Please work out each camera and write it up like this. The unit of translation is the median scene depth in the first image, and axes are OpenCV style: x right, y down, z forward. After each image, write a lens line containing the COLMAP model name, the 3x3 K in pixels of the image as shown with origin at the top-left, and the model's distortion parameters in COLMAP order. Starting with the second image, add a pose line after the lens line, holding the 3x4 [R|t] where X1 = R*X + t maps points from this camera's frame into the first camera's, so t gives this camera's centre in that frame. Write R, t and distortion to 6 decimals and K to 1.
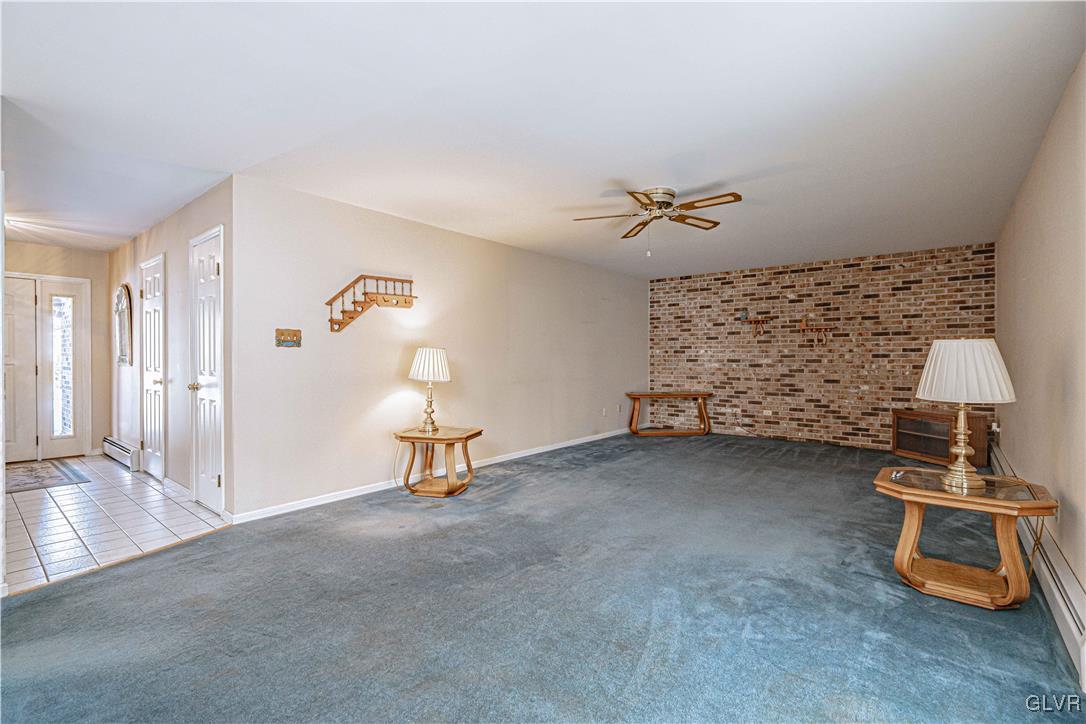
lens RADIAL K [[502.7, 0, 548.6], [0, 502.7, 363.4], [0, 0, 1]] dist [-0.001940, 0.001179]
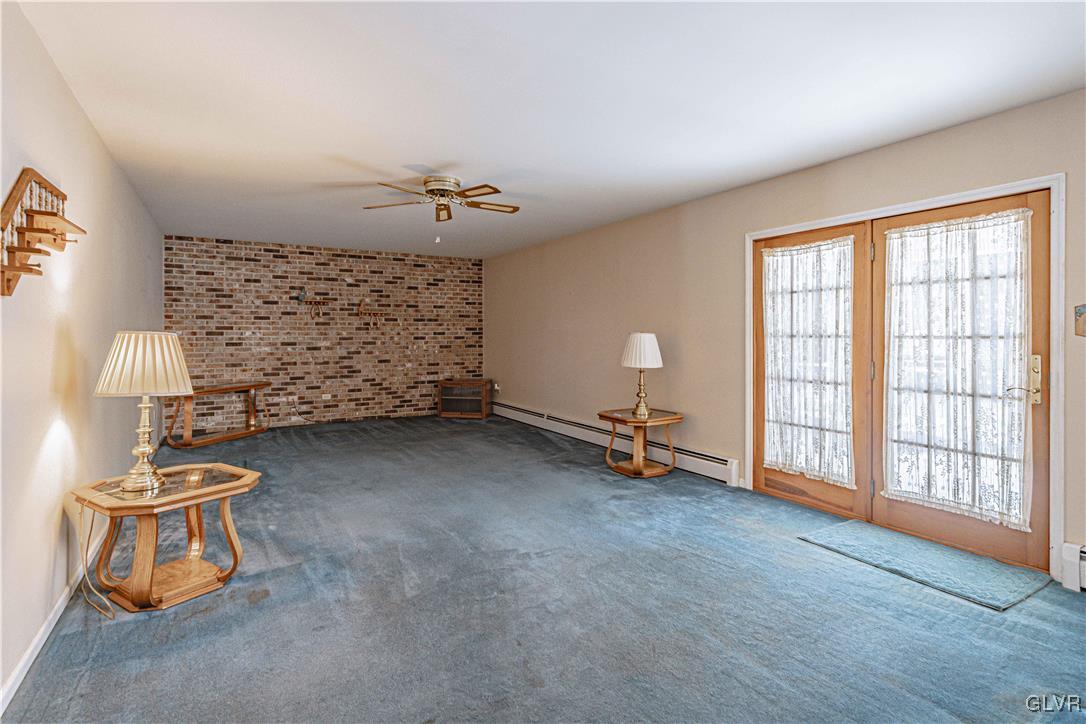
lens RADIAL K [[530.9, 0, 553.6], [0, 530.9, 336.5], [0, 0, 1]] dist [0.000219, 0.001735]
pose [[0.328042, -0.003991, 0.944655, -0.406090], [0.010946, 0.999940, 0.000424, -0.014681], [-0.944600, 0.010201, 0.328066, 0.254772]]
